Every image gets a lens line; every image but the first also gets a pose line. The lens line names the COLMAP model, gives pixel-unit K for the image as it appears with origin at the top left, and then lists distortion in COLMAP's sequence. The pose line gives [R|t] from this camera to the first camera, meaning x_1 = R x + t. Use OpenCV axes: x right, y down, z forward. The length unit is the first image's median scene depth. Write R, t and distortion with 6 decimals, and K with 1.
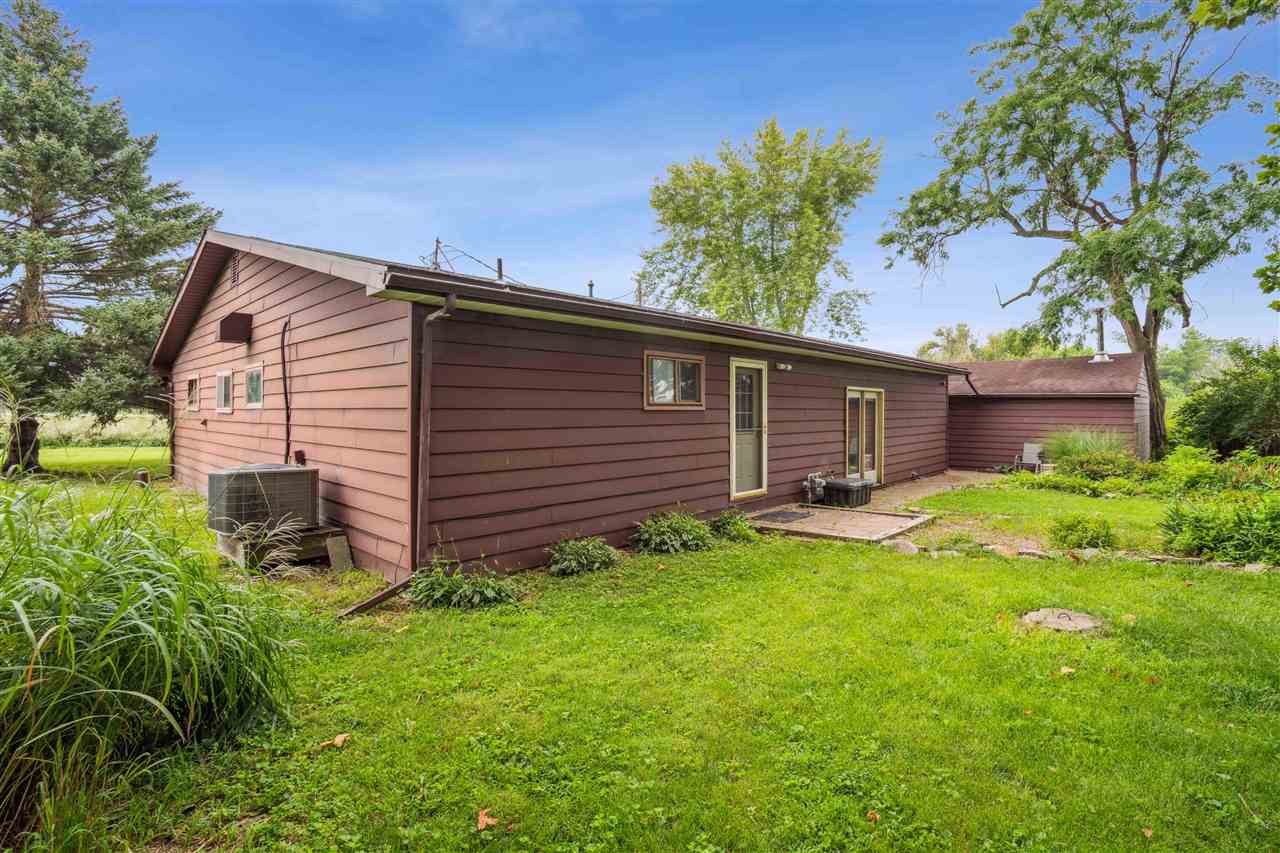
lens RADIAL K [[588.1, 0, 640.0], [0, 588.1, 426.5], [0, 0, 1]] dist [-0.000404, 0.000037]
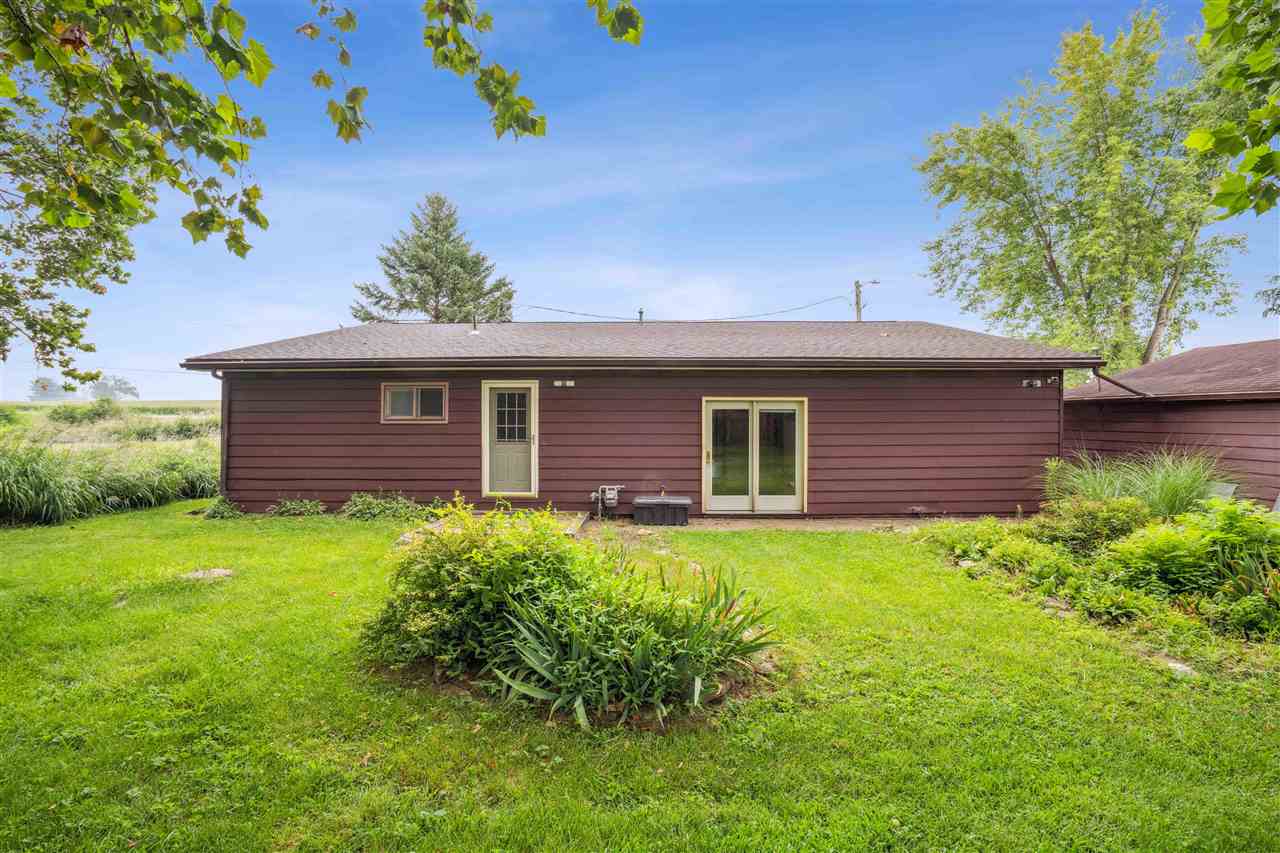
lens RADIAL K [[588.1, 0, 640.0], [0, 588.1, 426.5], [0, 0, 1]] dist [-0.000404, 0.000037]
pose [[0.685701, -0.000427, -0.727883, 1.189610], [-0.019090, 0.999645, -0.018571, -0.004300], [0.727633, 0.026629, 0.685450, 0.367222]]
